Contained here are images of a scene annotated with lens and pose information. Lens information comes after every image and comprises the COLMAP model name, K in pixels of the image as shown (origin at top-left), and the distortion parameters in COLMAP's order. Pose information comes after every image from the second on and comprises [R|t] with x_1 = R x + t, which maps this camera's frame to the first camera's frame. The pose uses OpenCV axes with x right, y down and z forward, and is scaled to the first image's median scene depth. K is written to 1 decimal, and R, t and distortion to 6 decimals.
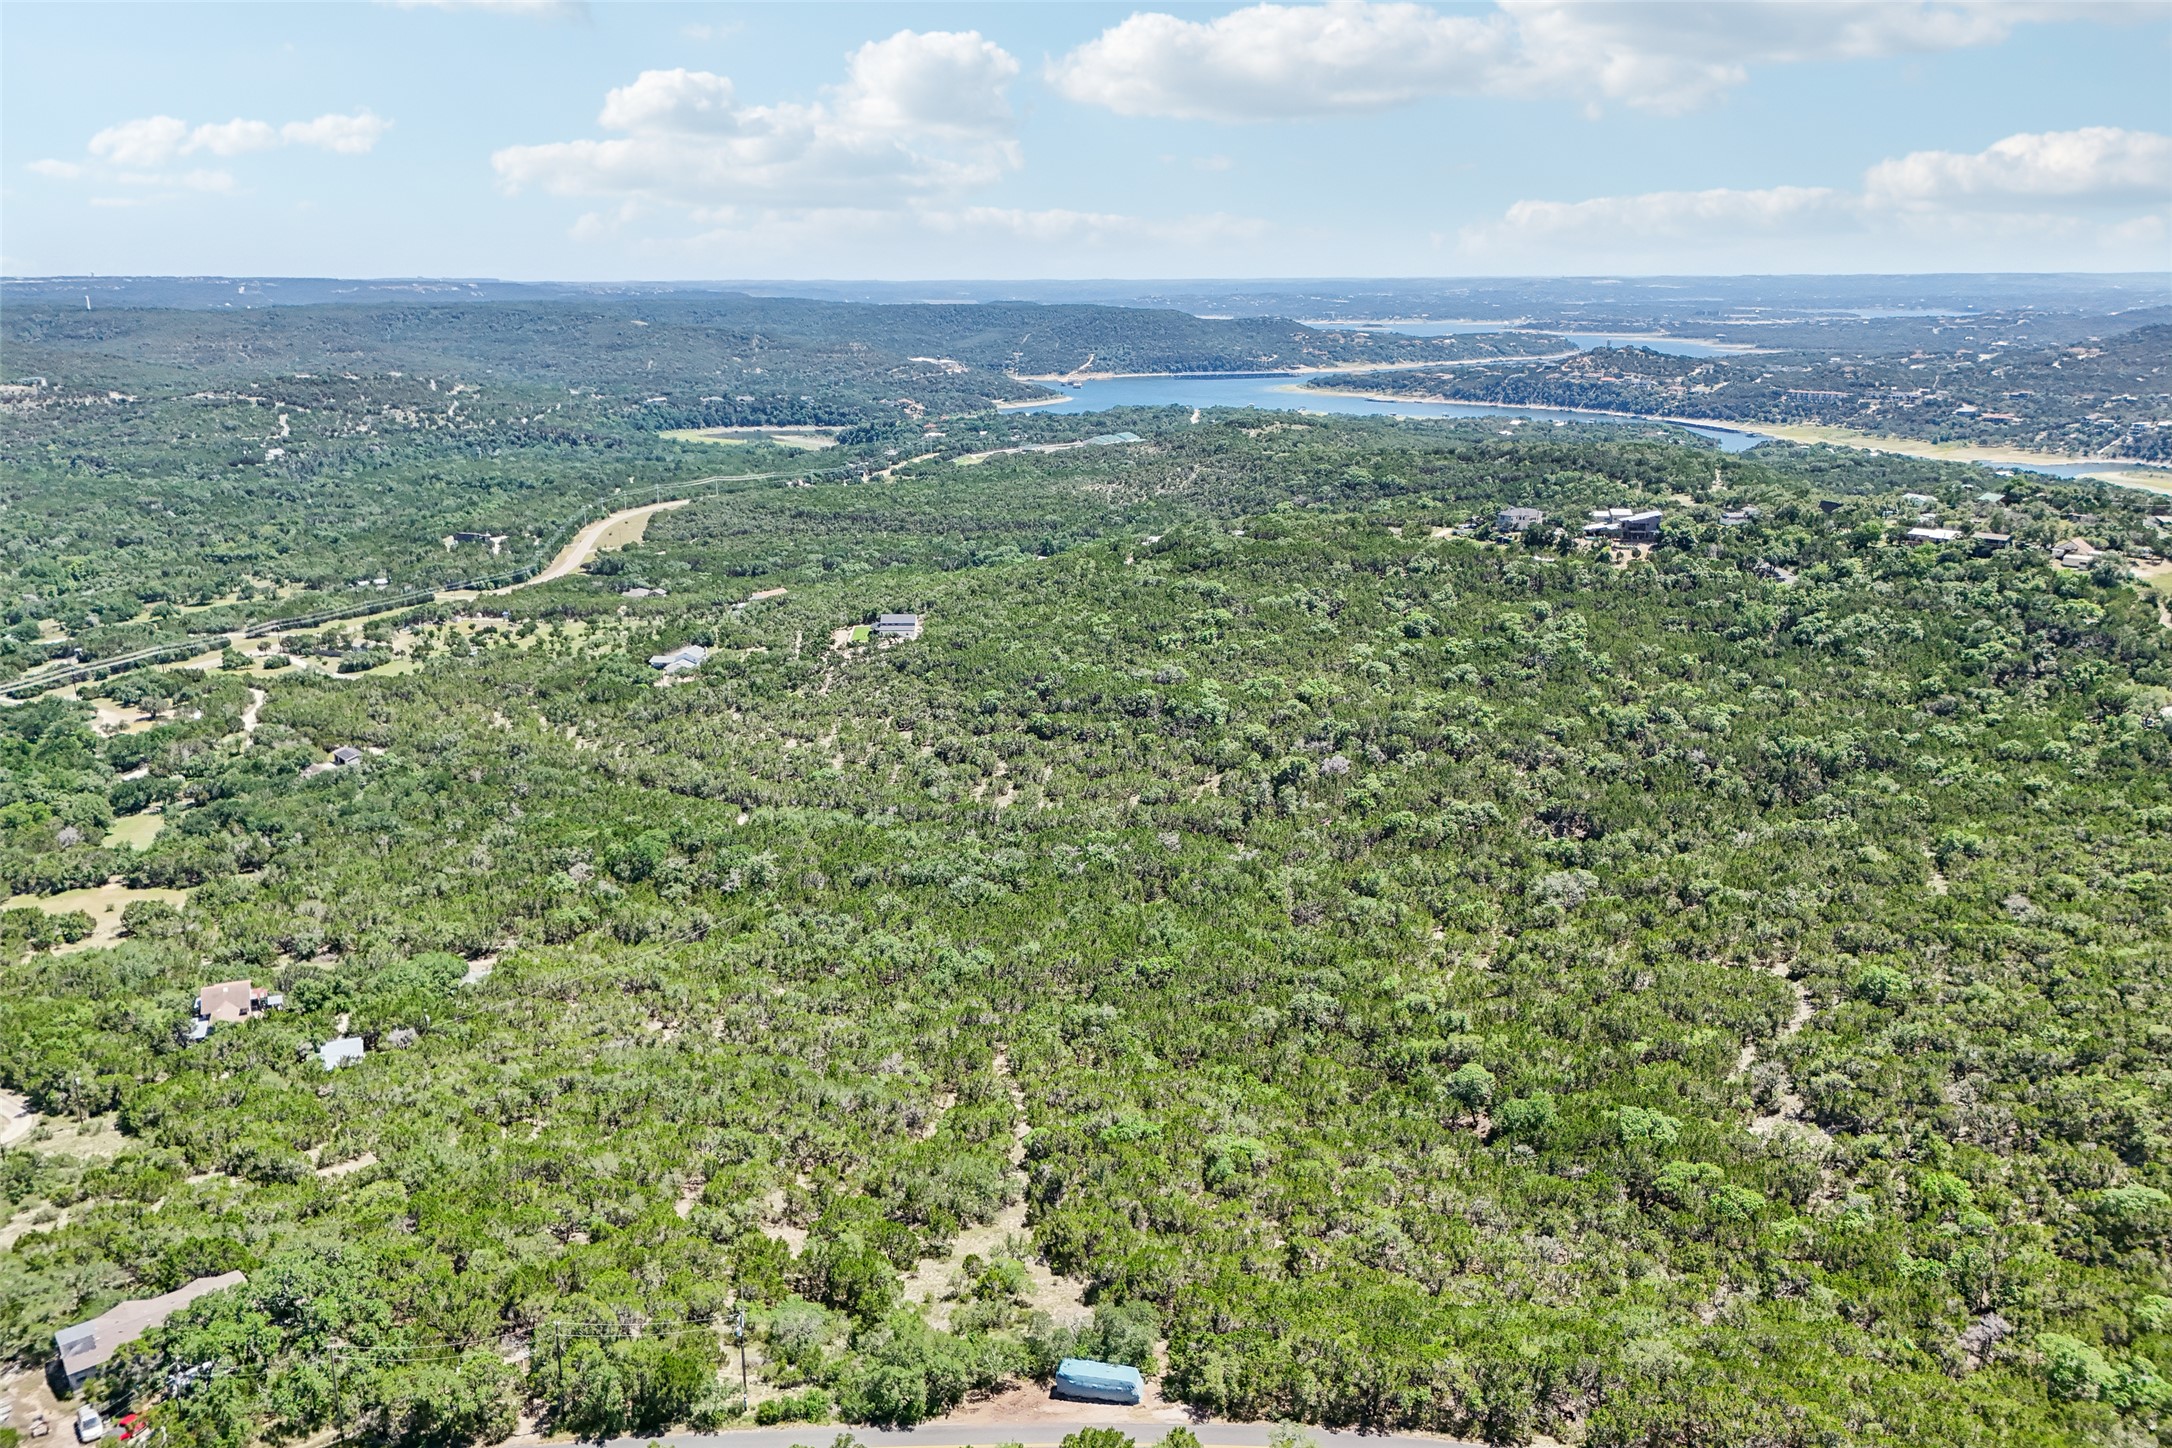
lens RADIAL K [[1599.0, 0, 1087.4], [0, 1599.0, 741.8], [0, 0, 1]] dist [0.071534, -0.071590]
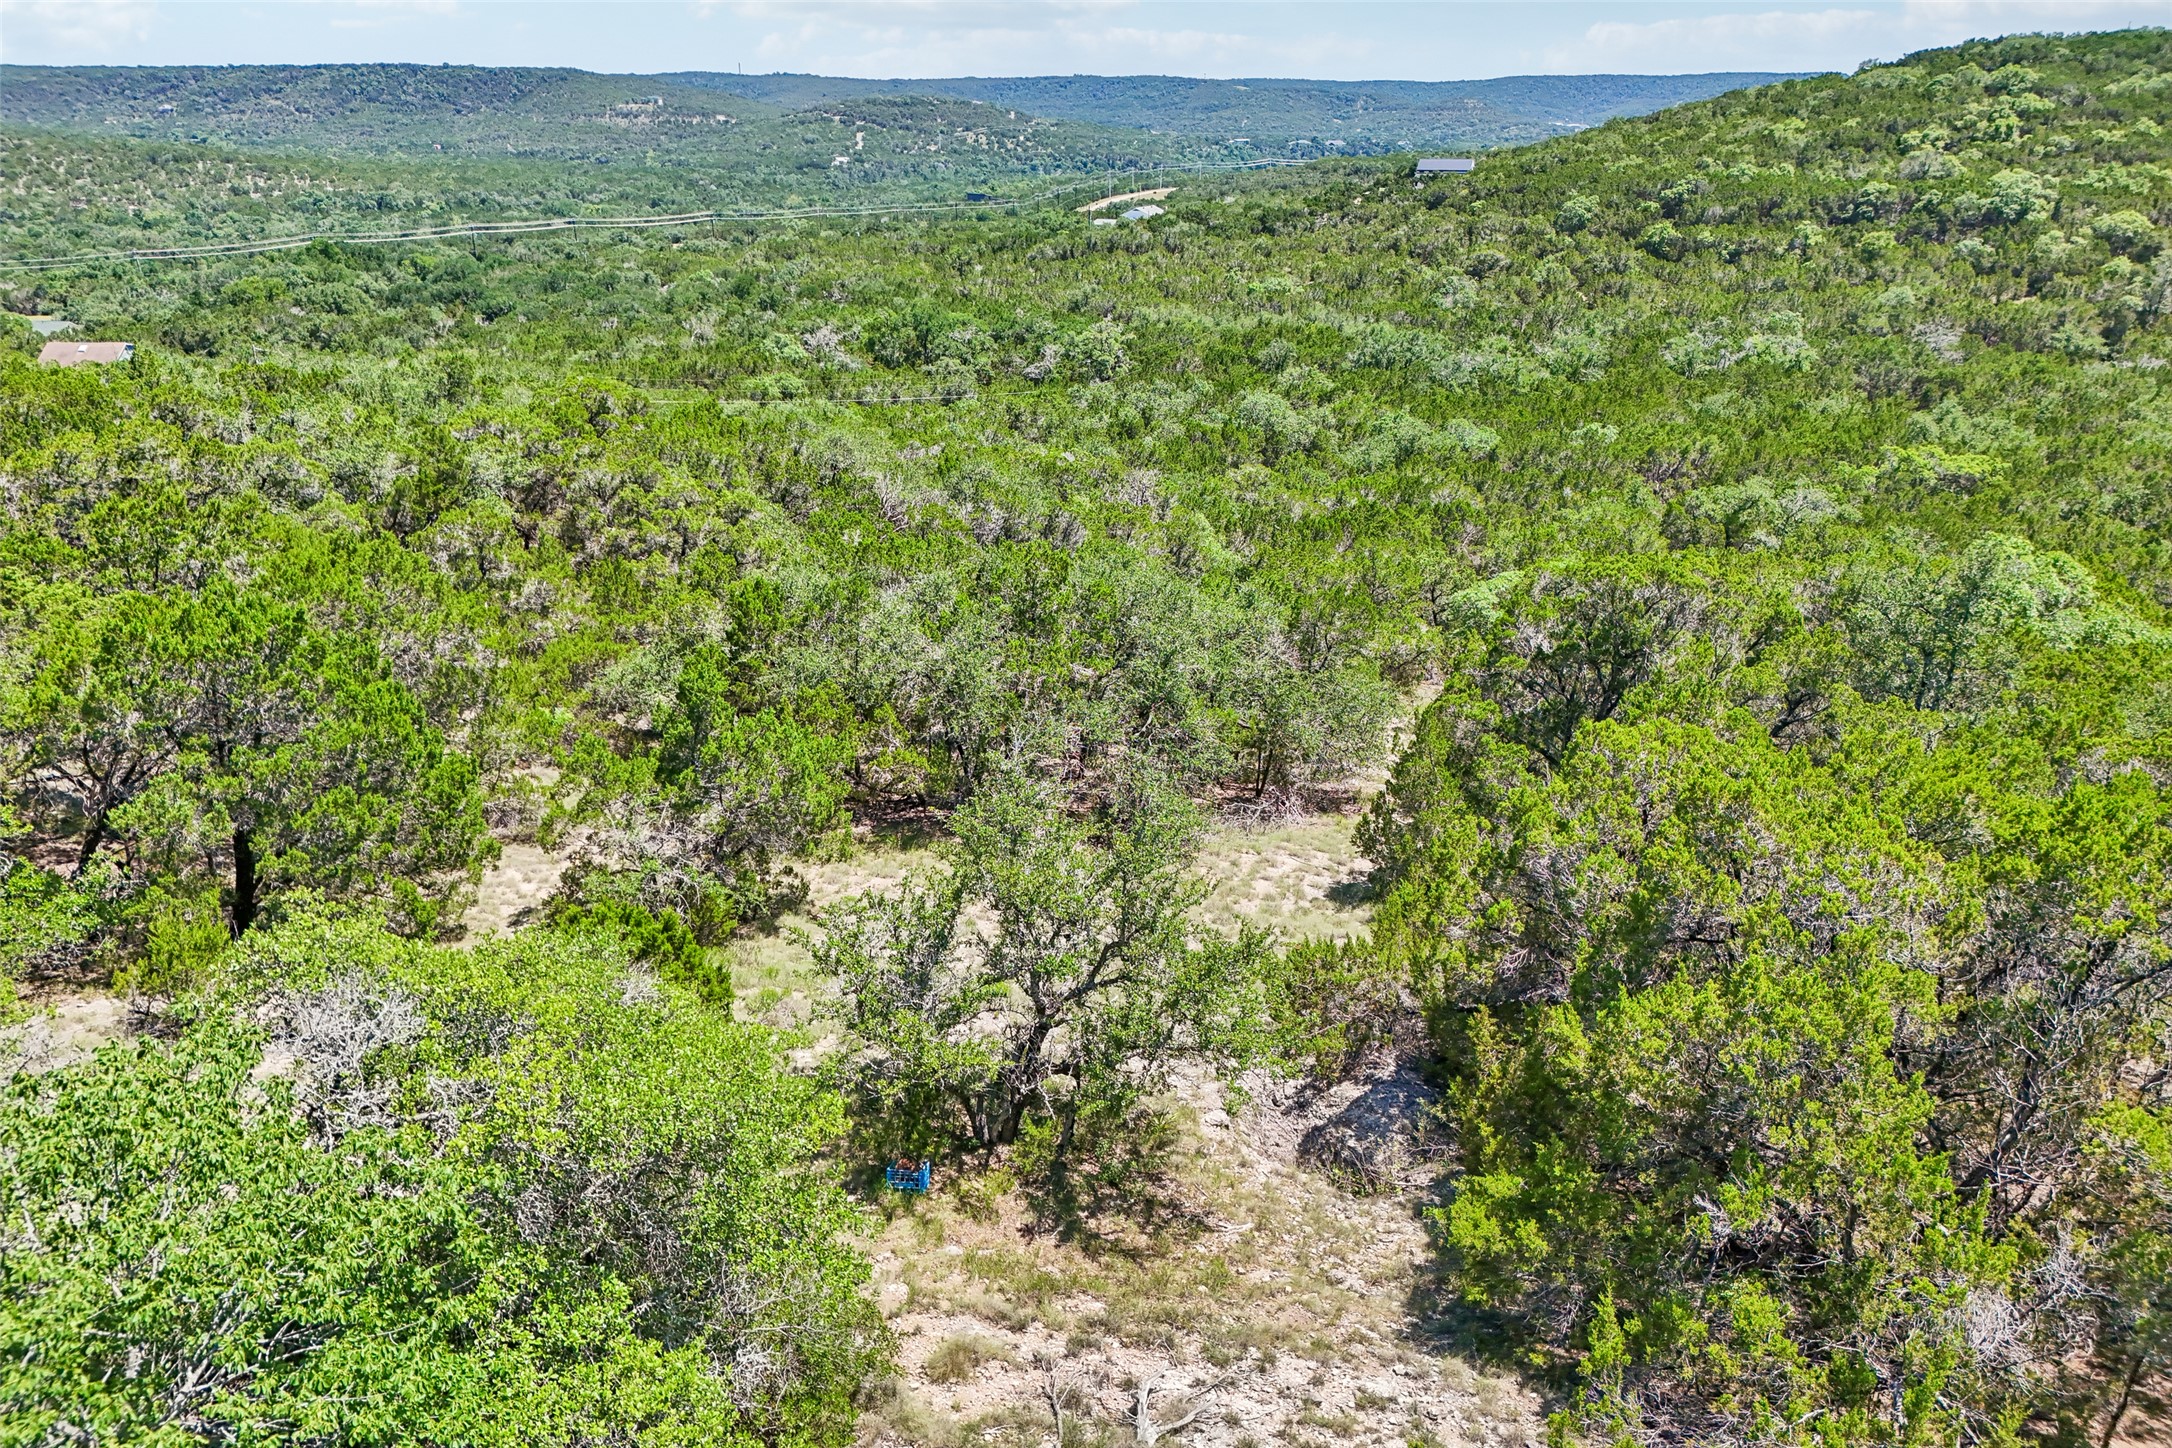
lens RADIAL K [[1599.0, 0, 1071.2], [0, 1599.0, 719.7], [0, 0, 1]] dist [0.071534, -0.071590]
pose [[0.930789, 0.127654, -0.342544, -0.005379], [-0.099088, 0.990070, 0.099714, 0.111025], [0.351871, -0.058870, 0.934195, 0.346543]]
